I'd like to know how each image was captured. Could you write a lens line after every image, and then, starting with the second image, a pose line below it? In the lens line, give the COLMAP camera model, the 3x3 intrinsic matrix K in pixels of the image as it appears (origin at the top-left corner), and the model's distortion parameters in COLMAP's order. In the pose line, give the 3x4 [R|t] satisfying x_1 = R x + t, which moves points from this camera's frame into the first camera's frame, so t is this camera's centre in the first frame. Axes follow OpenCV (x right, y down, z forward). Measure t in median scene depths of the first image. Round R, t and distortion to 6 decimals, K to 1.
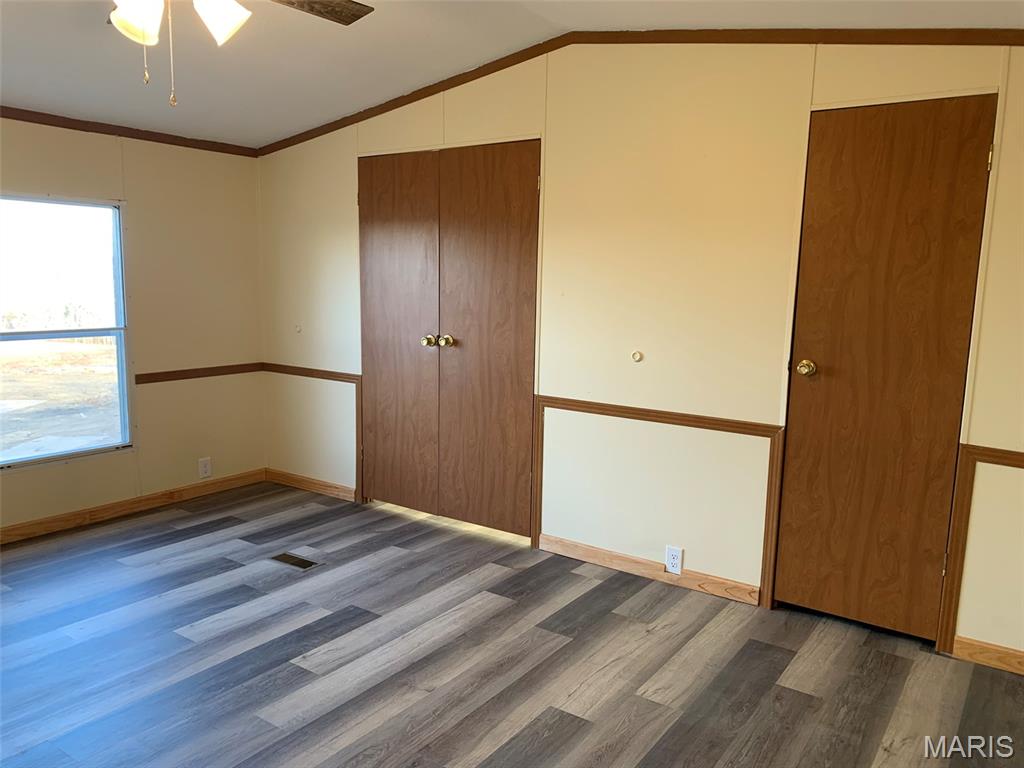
lens RADIAL K [[782.3, 0, 499.3], [0, 782.3, 388.8], [0, 0, 1]] dist [0.033746, -0.036241]
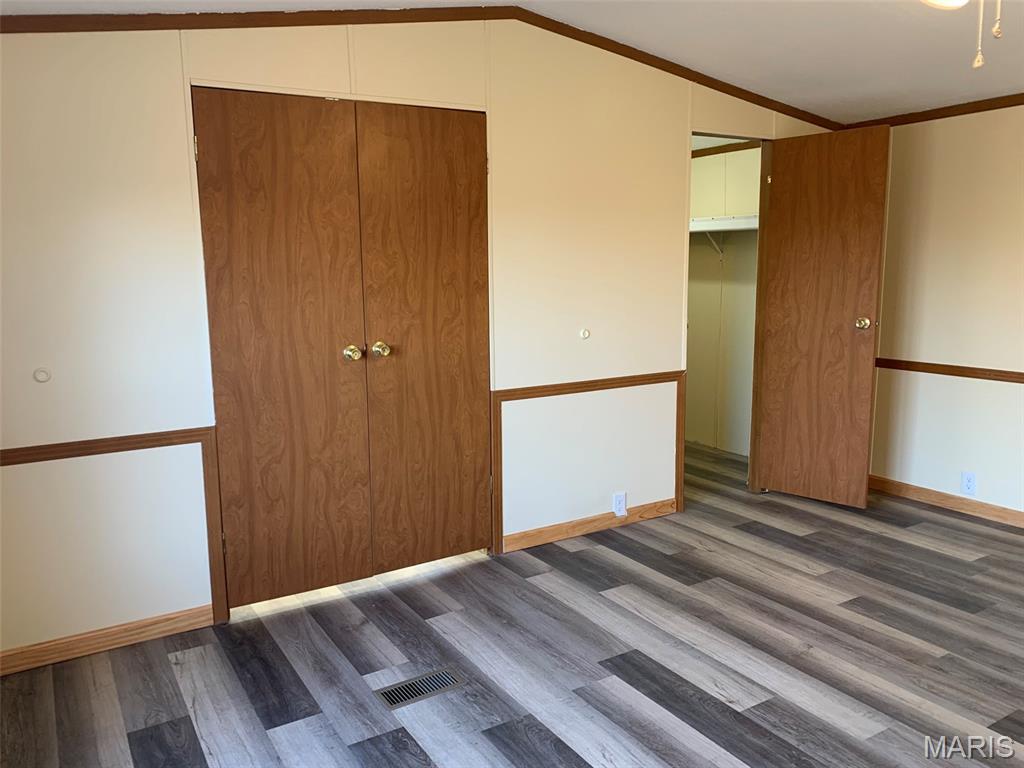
lens RADIAL K [[782.3, 0, 503.5], [0, 782.3, 383.6], [0, 0, 1]] dist [0.033746, -0.036241]
pose [[0.398072, -0.167775, 0.901882, -0.855890], [0.157168, 0.981070, 0.113136, -0.114055], [-0.903790, 0.096711, 0.416905, 0.660112]]
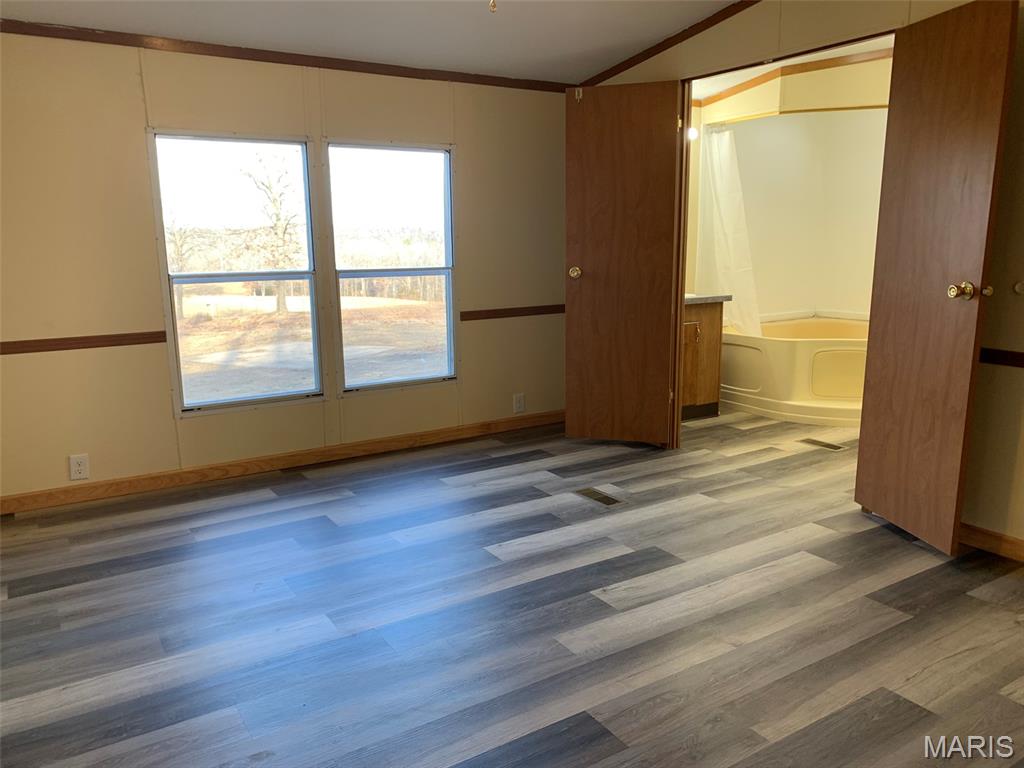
lens RADIAL K [[782.3, 0, 505.1], [0, 782.3, 386.6], [0, 0, 1]] dist [0.033746, -0.036241]
pose [[0.926592, 0.046857, -0.373137, -0.007769], [-0.027282, 0.997969, 0.057571, 0.027990], [0.375076, -0.043165, 0.925988, 0.047429]]
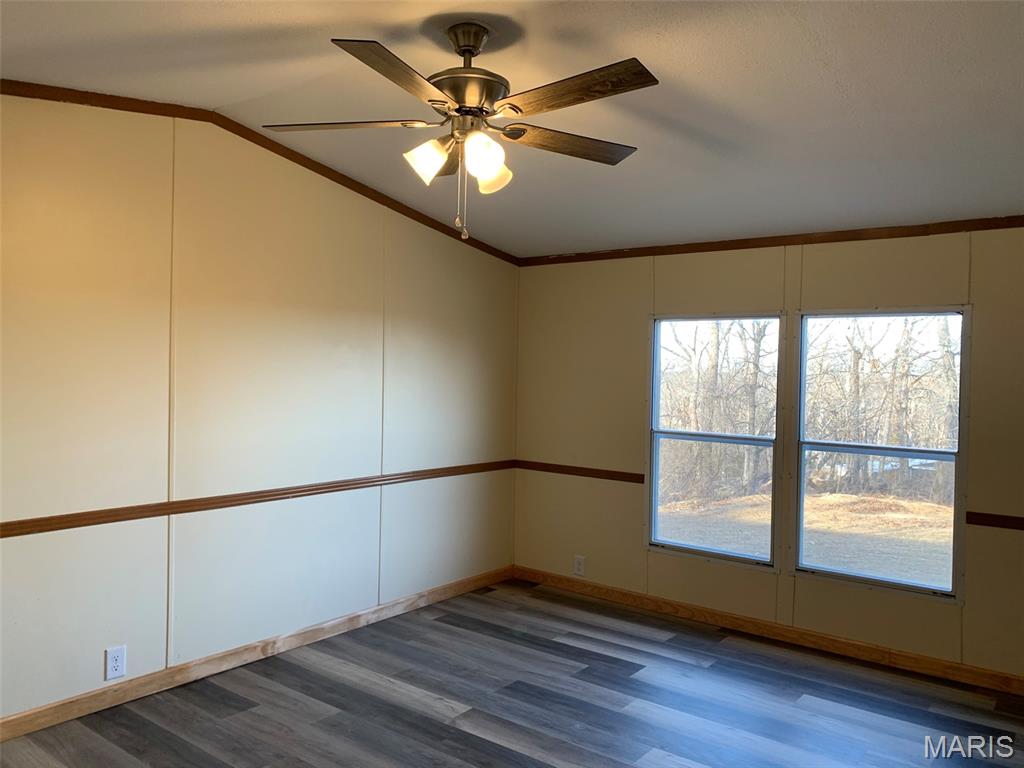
lens RADIAL K [[782.3, 0, 502.8], [0, 782.3, 375.3], [0, 0, 1]] dist [0.033746, -0.036241]
pose [[-0.038232, -0.016540, -0.999132, 0.492645], [-0.168393, 0.985671, -0.009874, -0.088329], [0.984978, 0.167869, -0.040469, 0.692372]]
